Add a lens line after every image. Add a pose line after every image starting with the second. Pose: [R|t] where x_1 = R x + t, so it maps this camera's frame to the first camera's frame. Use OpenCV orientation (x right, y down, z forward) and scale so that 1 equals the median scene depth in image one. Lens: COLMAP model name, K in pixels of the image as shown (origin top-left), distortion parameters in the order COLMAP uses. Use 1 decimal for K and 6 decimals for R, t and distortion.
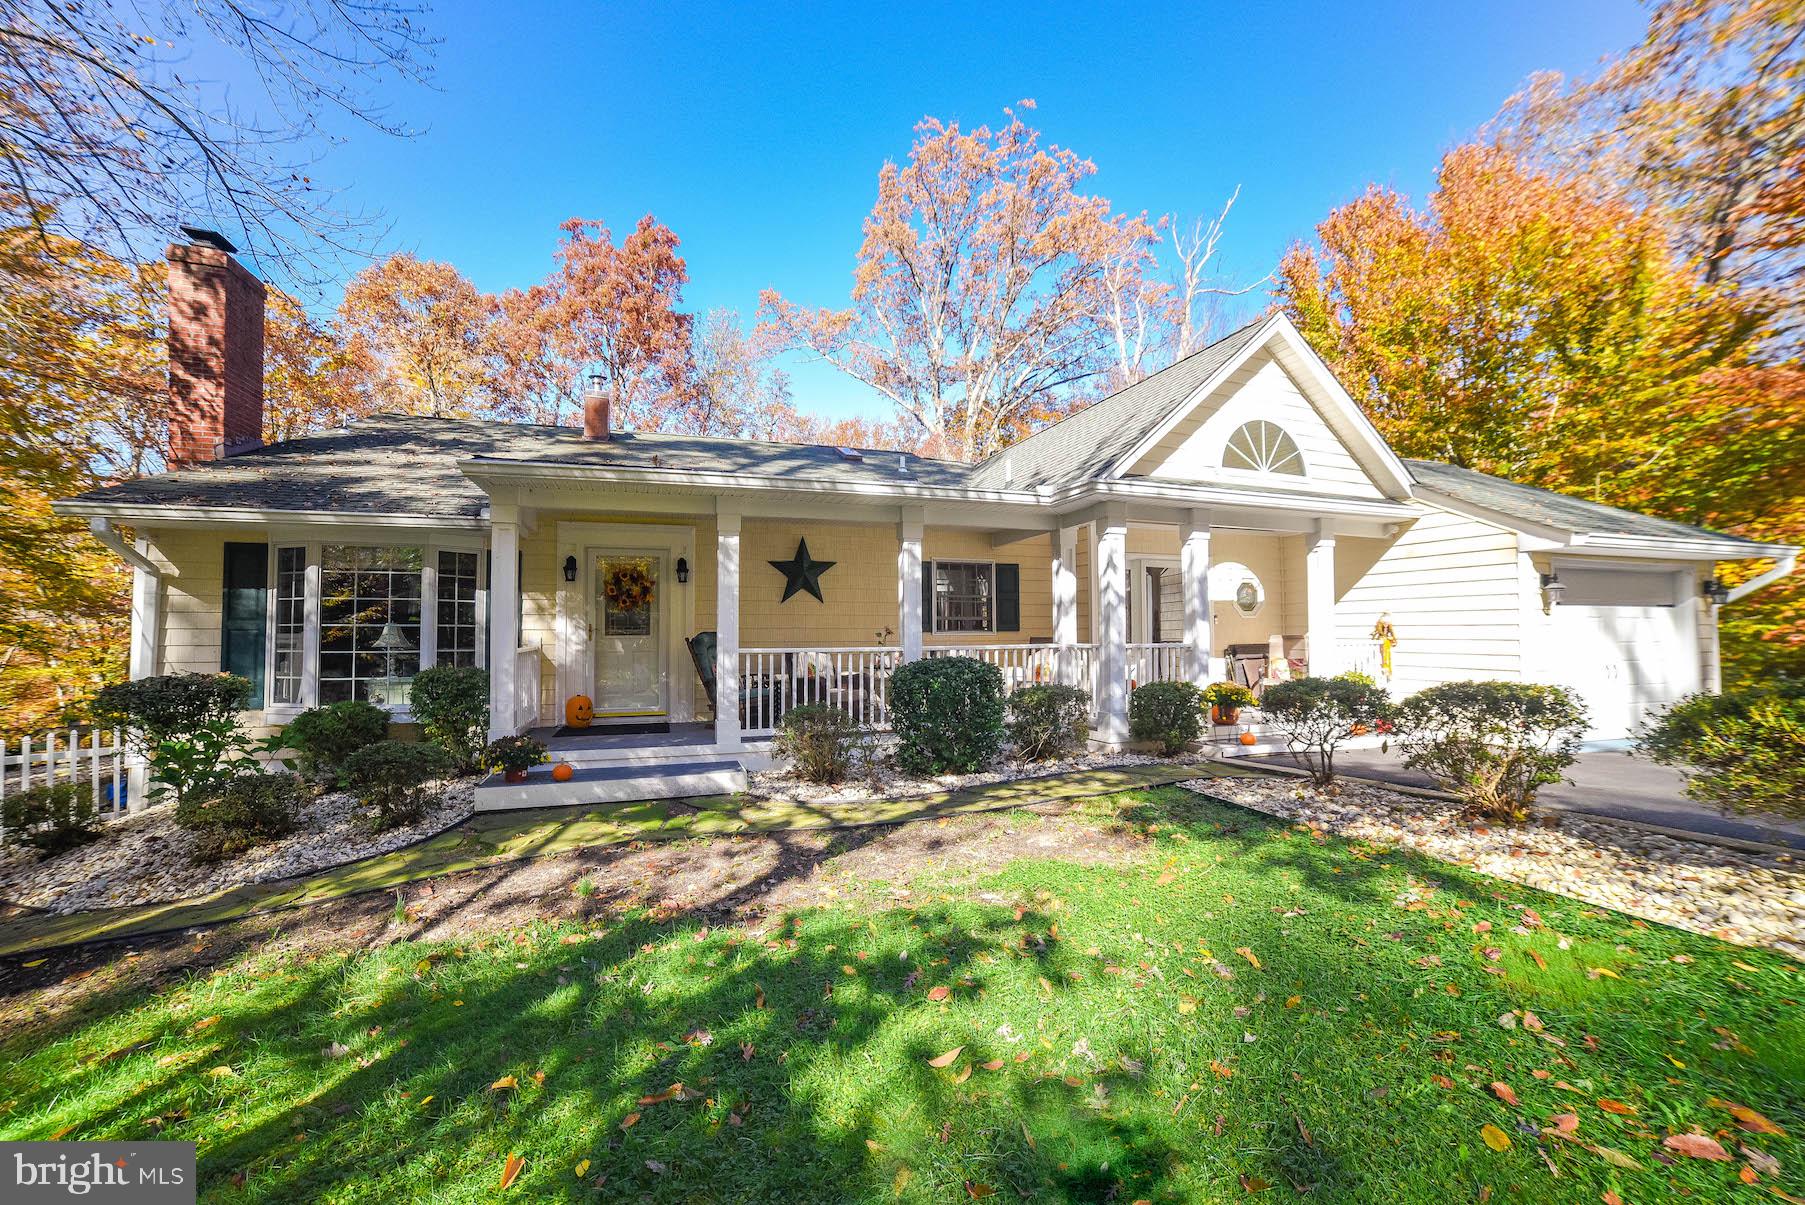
lens RADIAL K [[722.6, 0, 906.0], [0, 722.6, 601.1], [0, 0, 1]] dist [-0.045198, 0.006261]
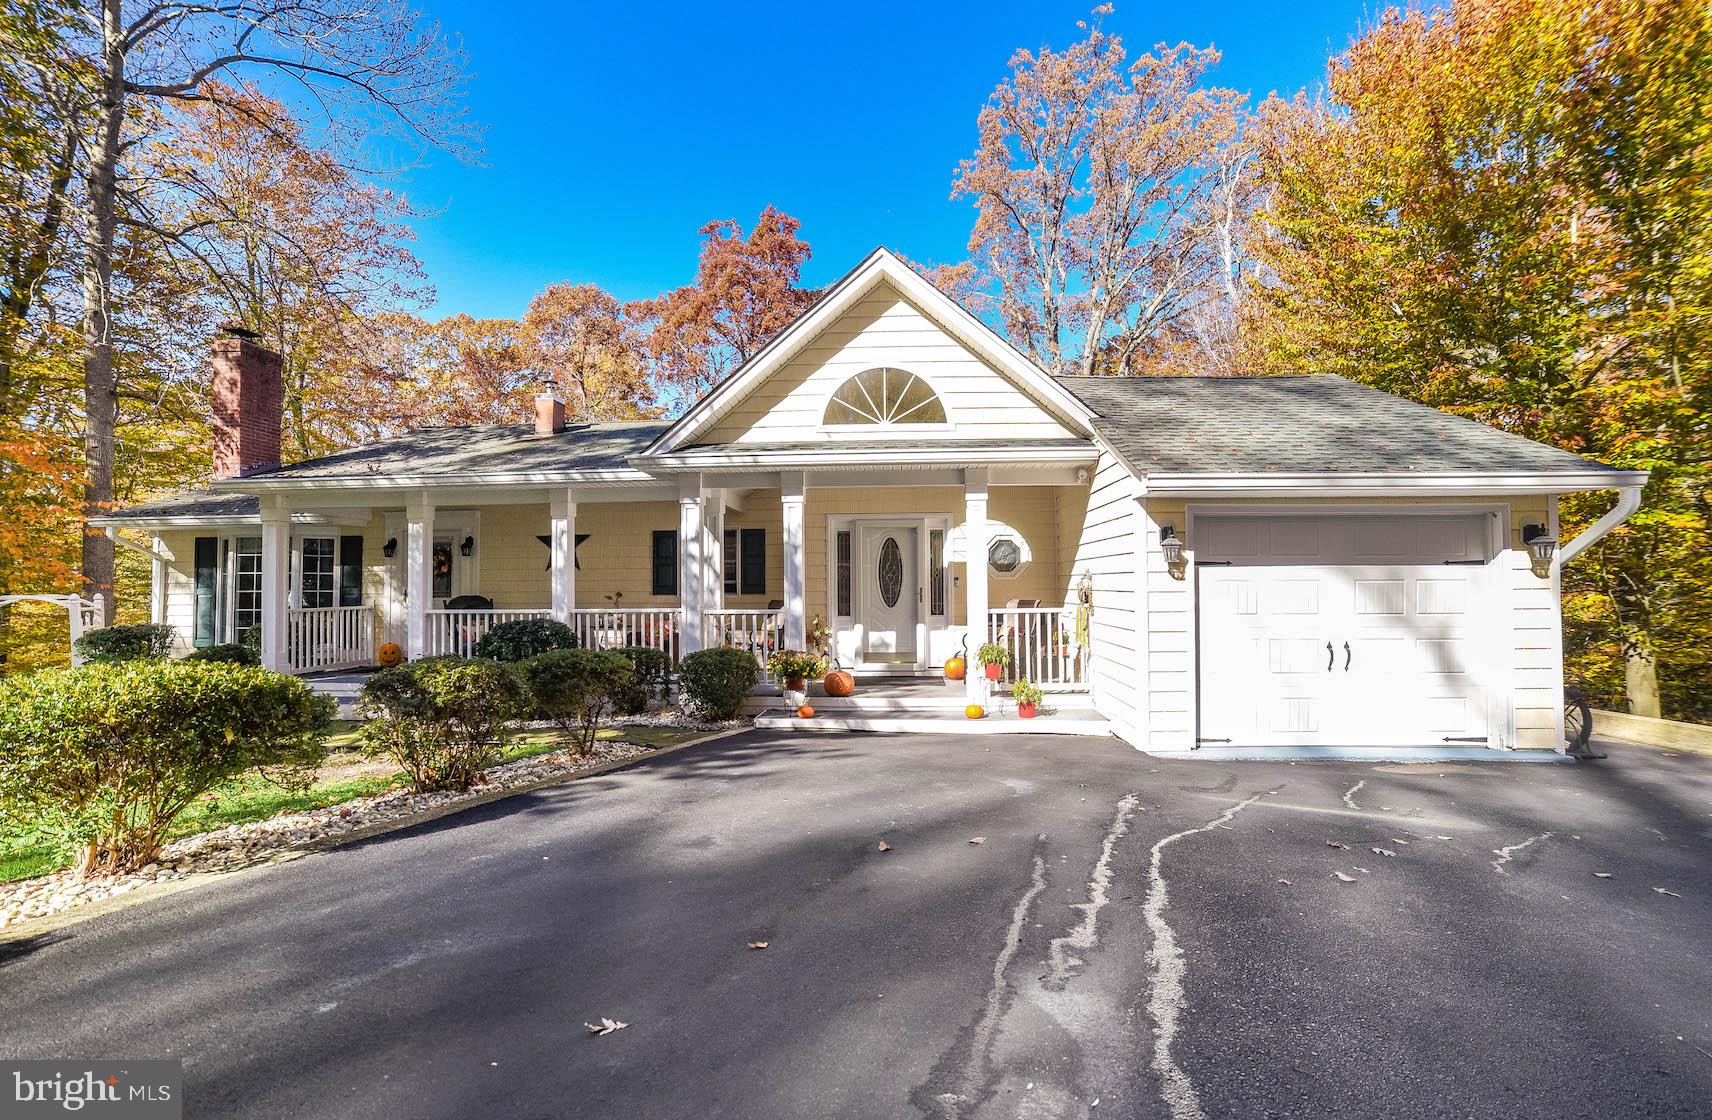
lens RADIAL K [[727.1, 0, 856.3], [0, 727.1, 565.0], [0, 0, 1]] dist [-0.042944, -0.000224]
pose [[0.923257, -0.014405, -0.383913, 0.808183], [0.018663, 0.999799, 0.007369, -0.006796], [0.383729, -0.013969, 0.923340, 0.117177]]
